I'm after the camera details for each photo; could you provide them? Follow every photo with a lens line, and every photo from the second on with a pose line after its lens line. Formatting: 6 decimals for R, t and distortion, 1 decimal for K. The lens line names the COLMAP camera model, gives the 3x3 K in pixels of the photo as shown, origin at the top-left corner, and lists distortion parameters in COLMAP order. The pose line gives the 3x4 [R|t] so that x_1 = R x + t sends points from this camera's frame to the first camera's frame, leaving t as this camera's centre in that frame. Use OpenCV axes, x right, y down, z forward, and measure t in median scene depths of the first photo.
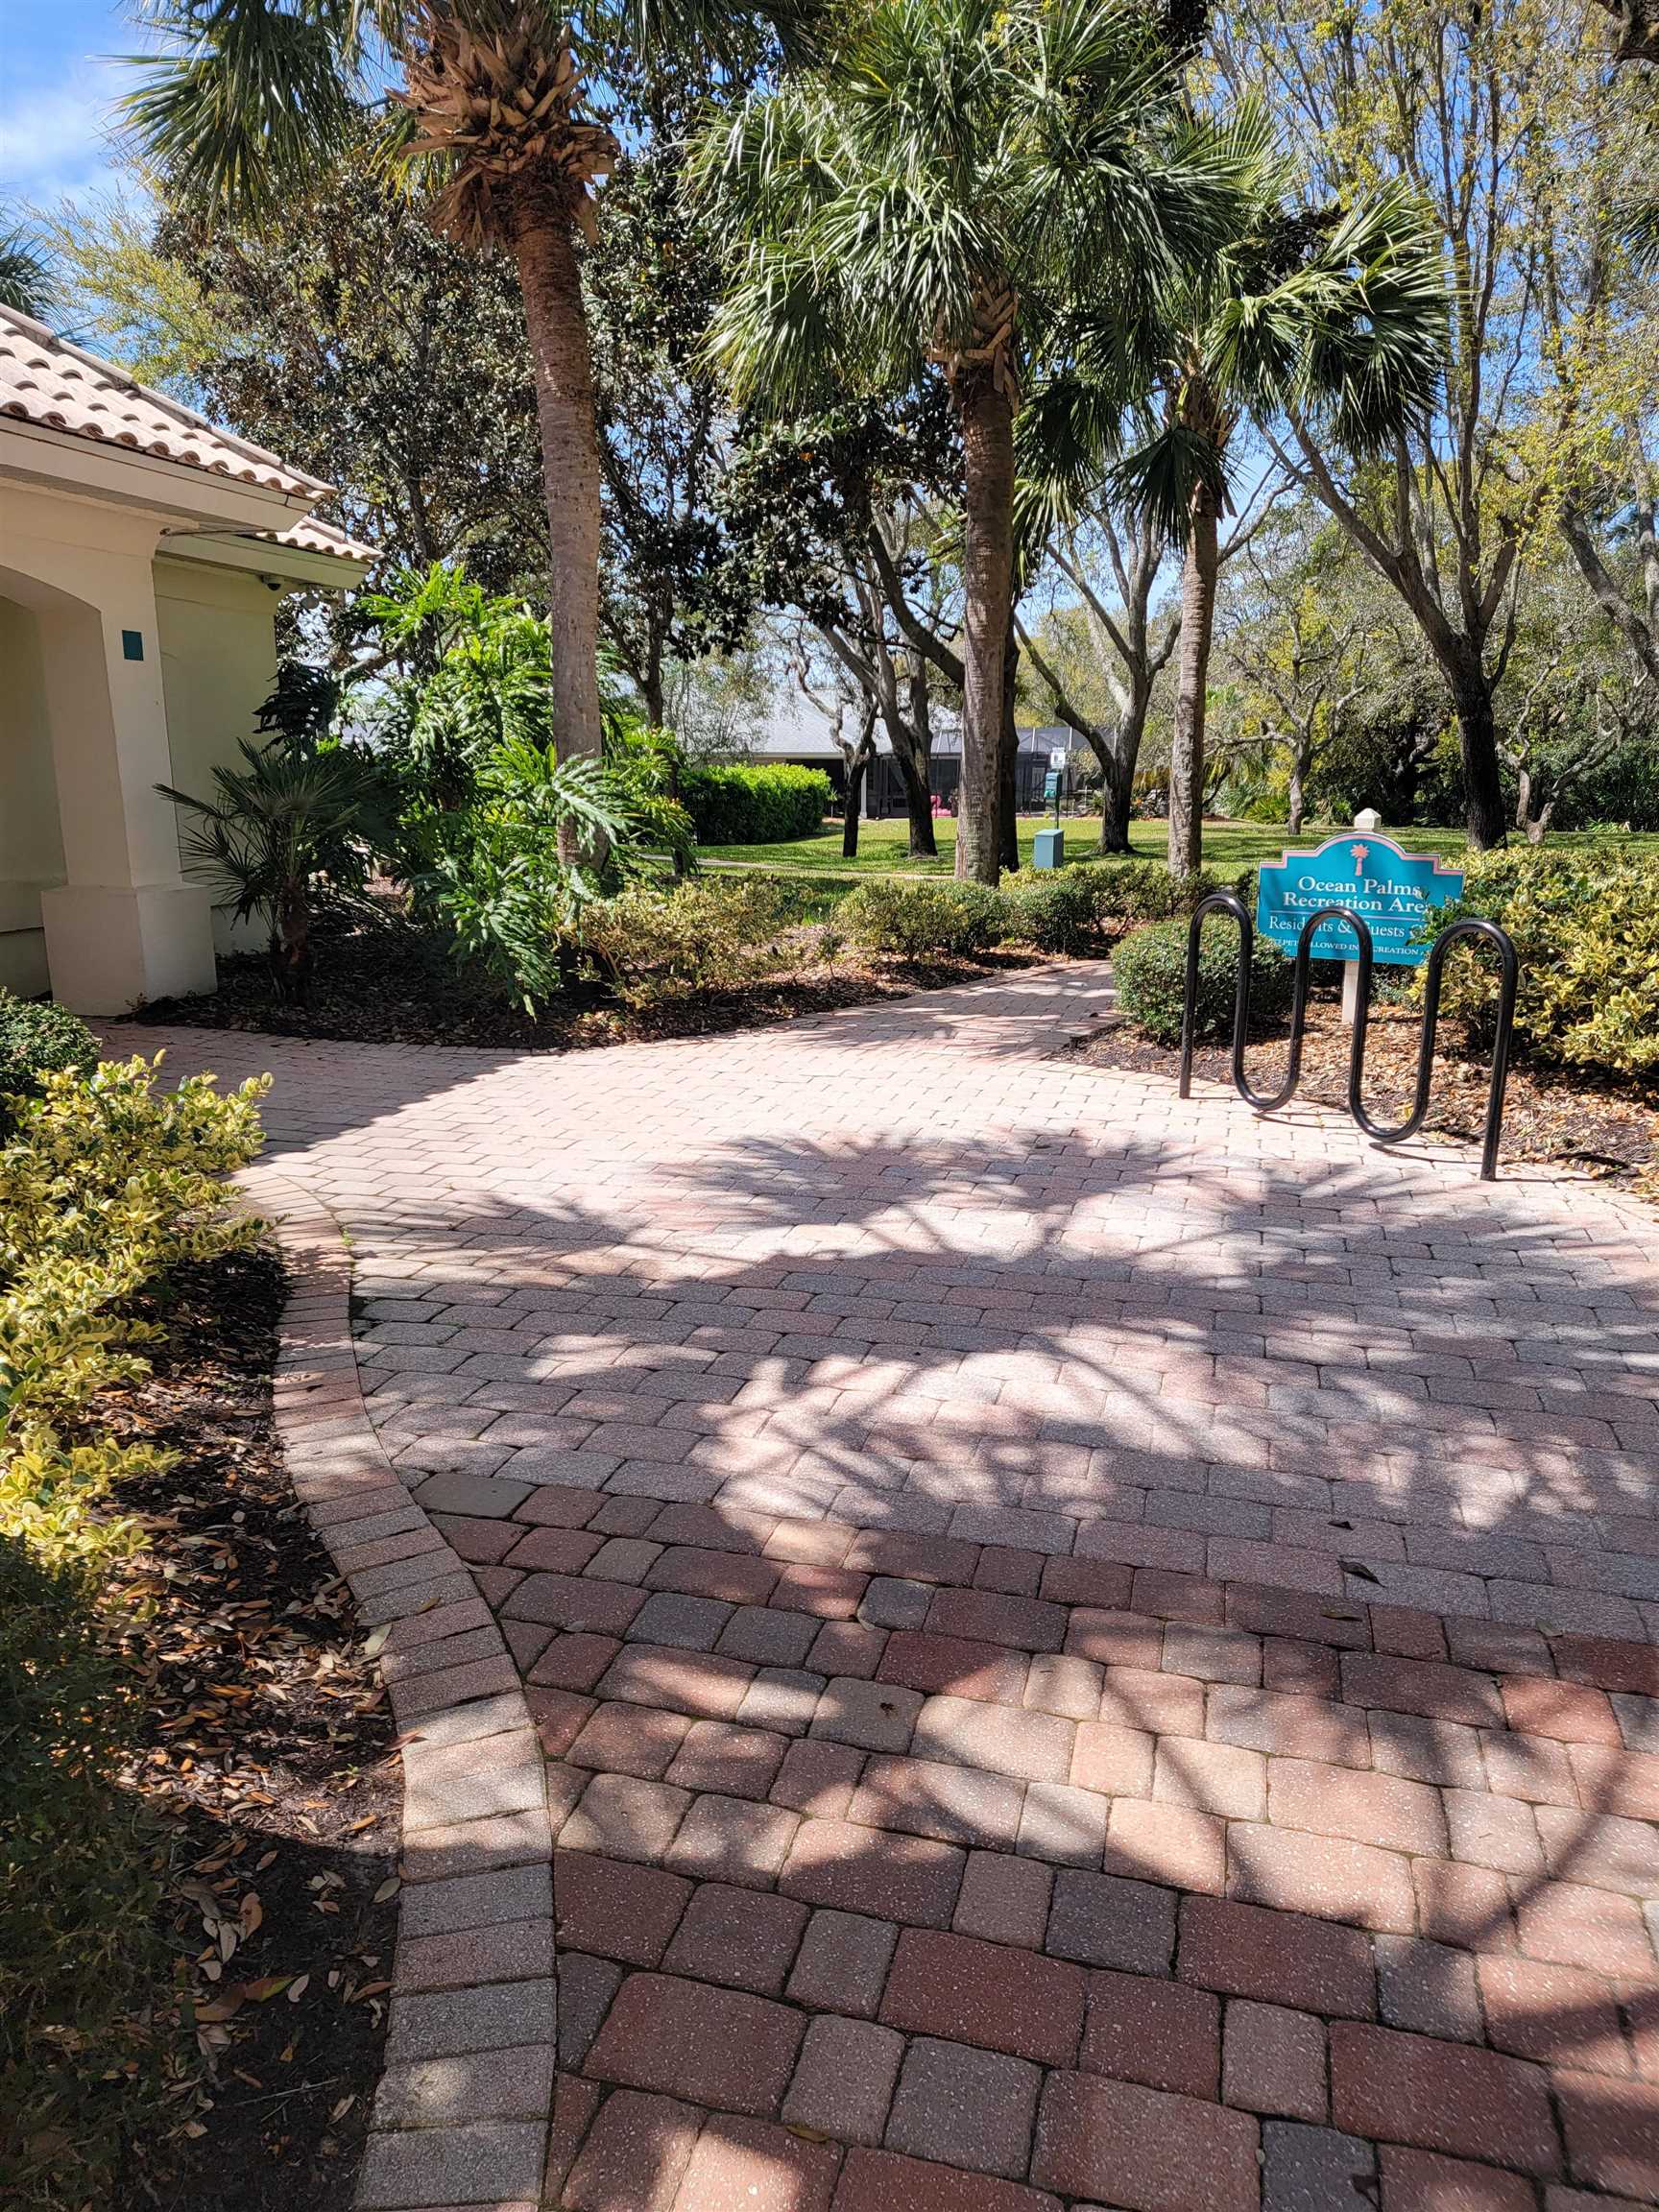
lens RADIAL K [[1525.7, 0, 820.8], [0, 1525.7, 1106.2], [0, 0, 1]] dist [0.036205, -0.001677]
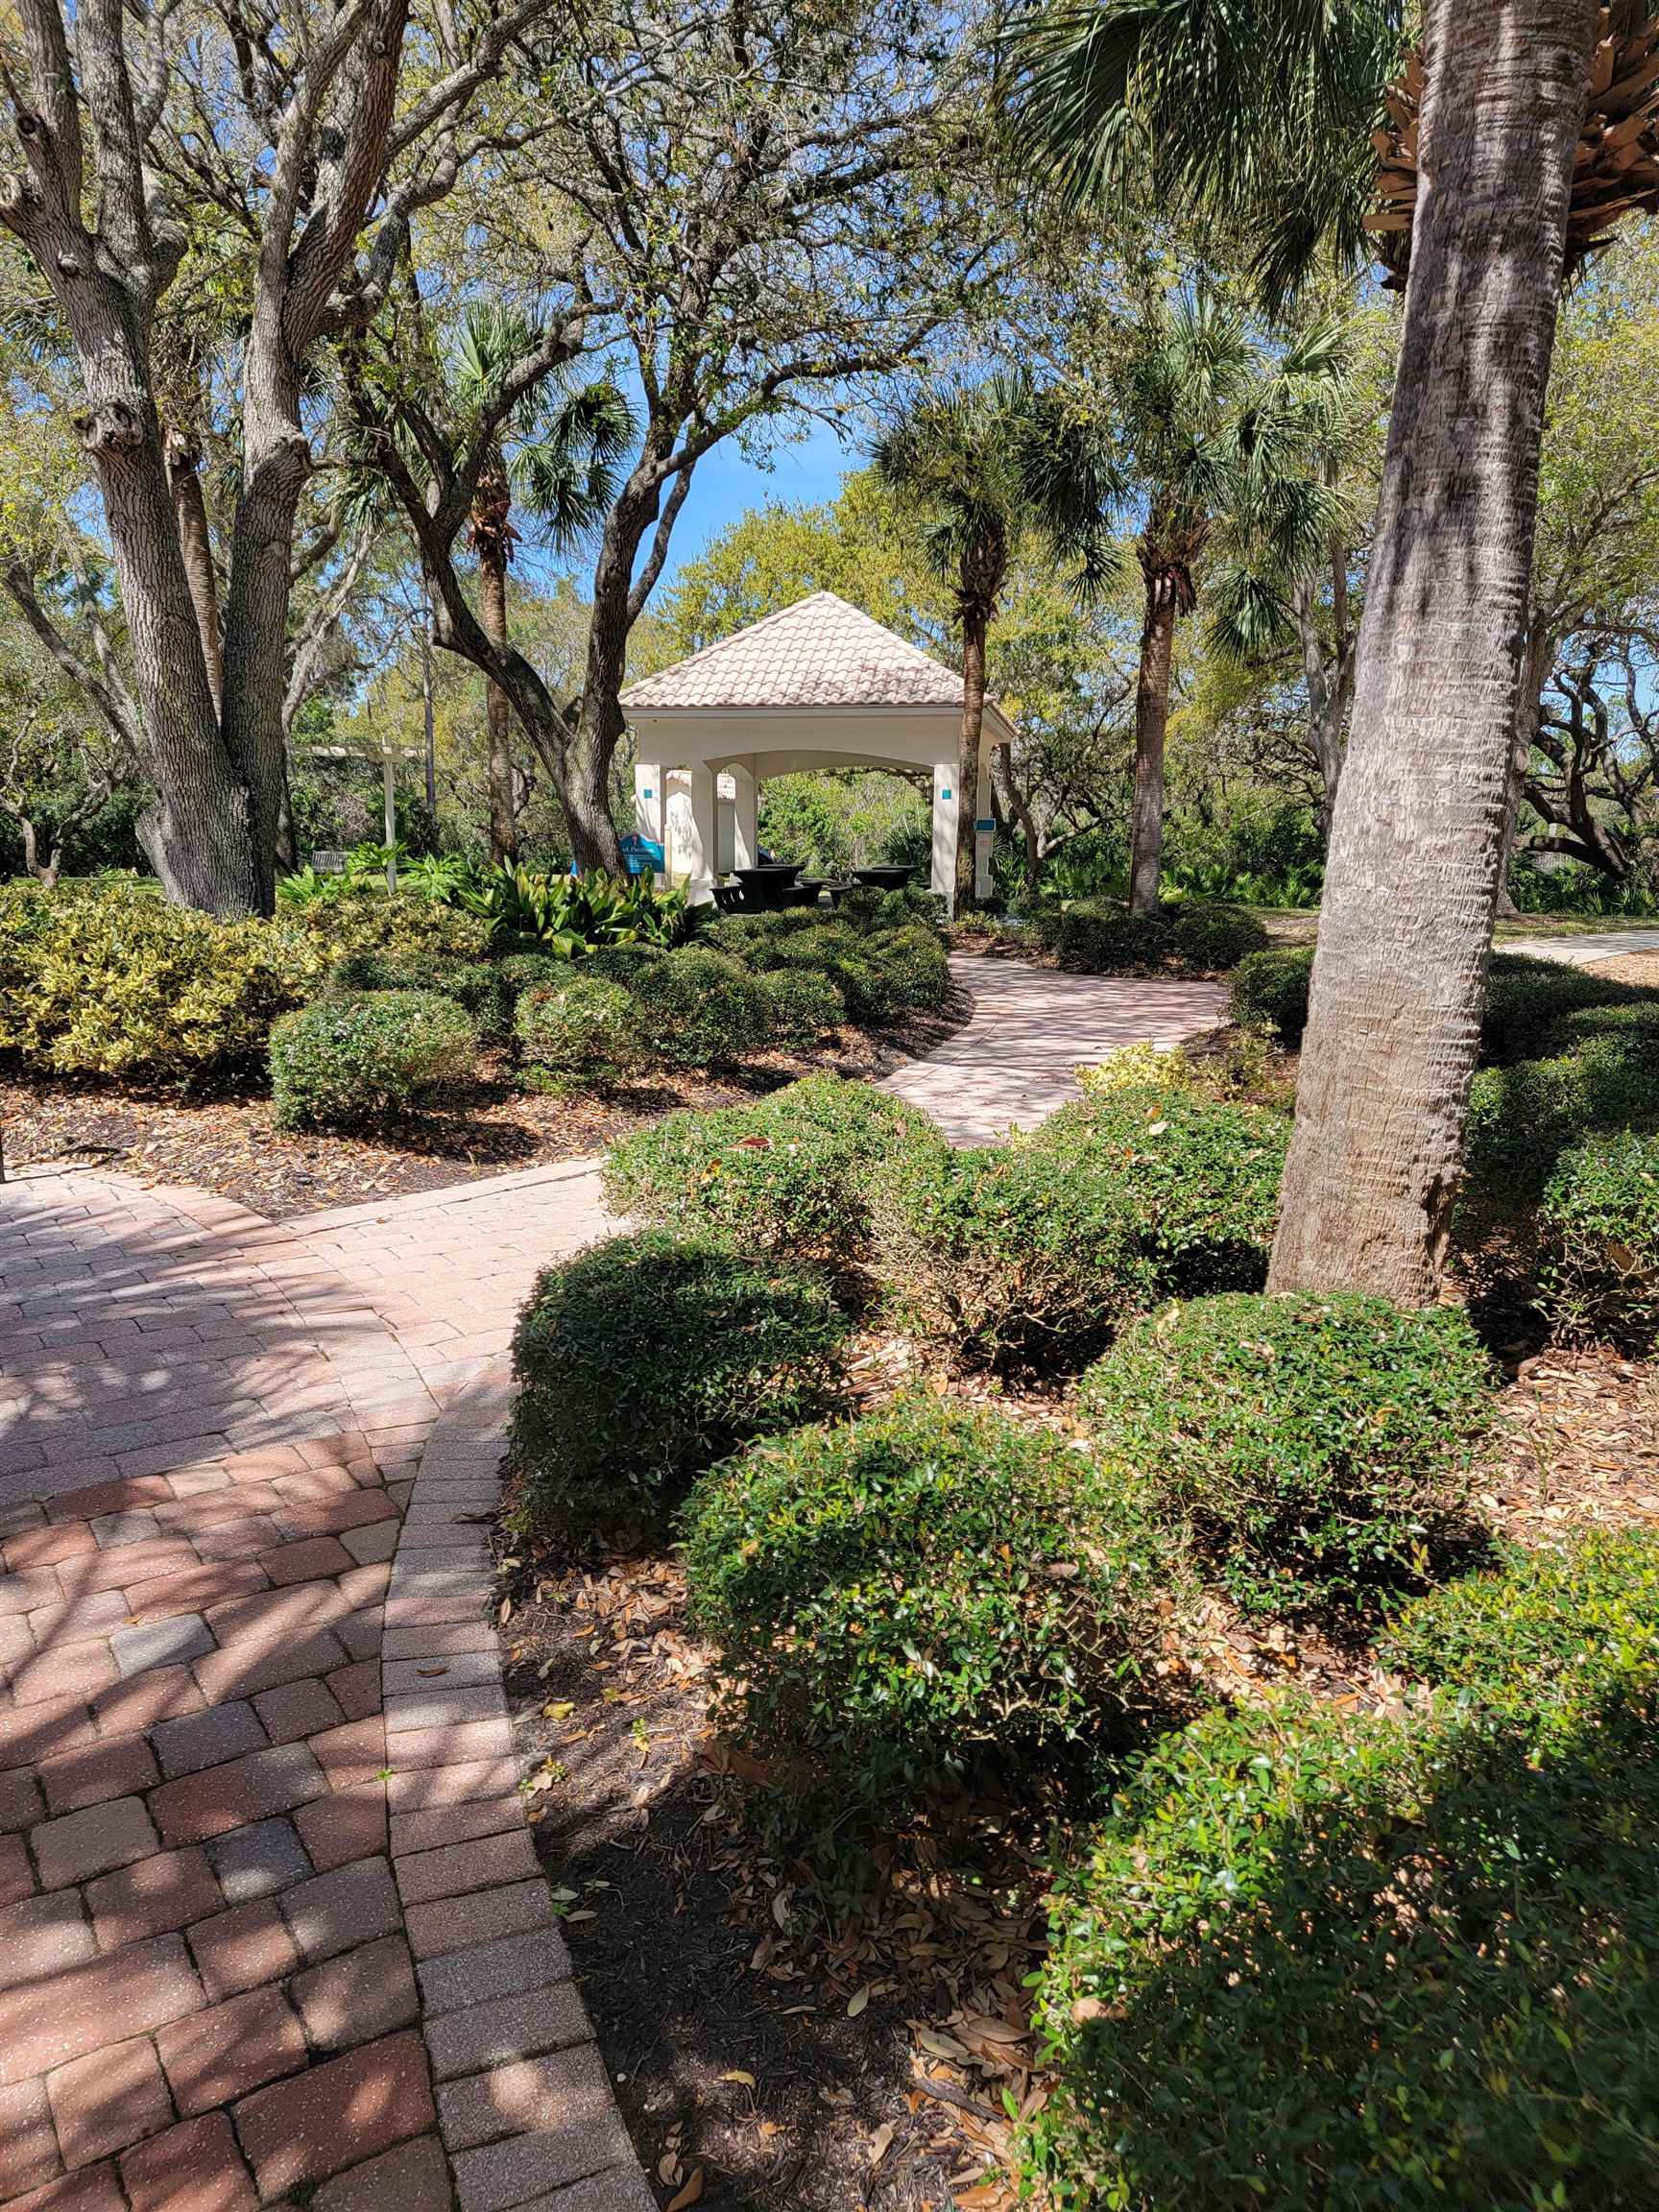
lens RADIAL K [[1525.7, 0, 826.1], [0, 1525.7, 1127.7], [0, 0, 1]] dist [0.036205, -0.001677]
pose [[0.642905, -0.137724, 0.753462, -0.009854], [0.151801, 0.987099, 0.050903, 0.041228], [-0.750753, 0.081650, 0.655518, -0.164695]]
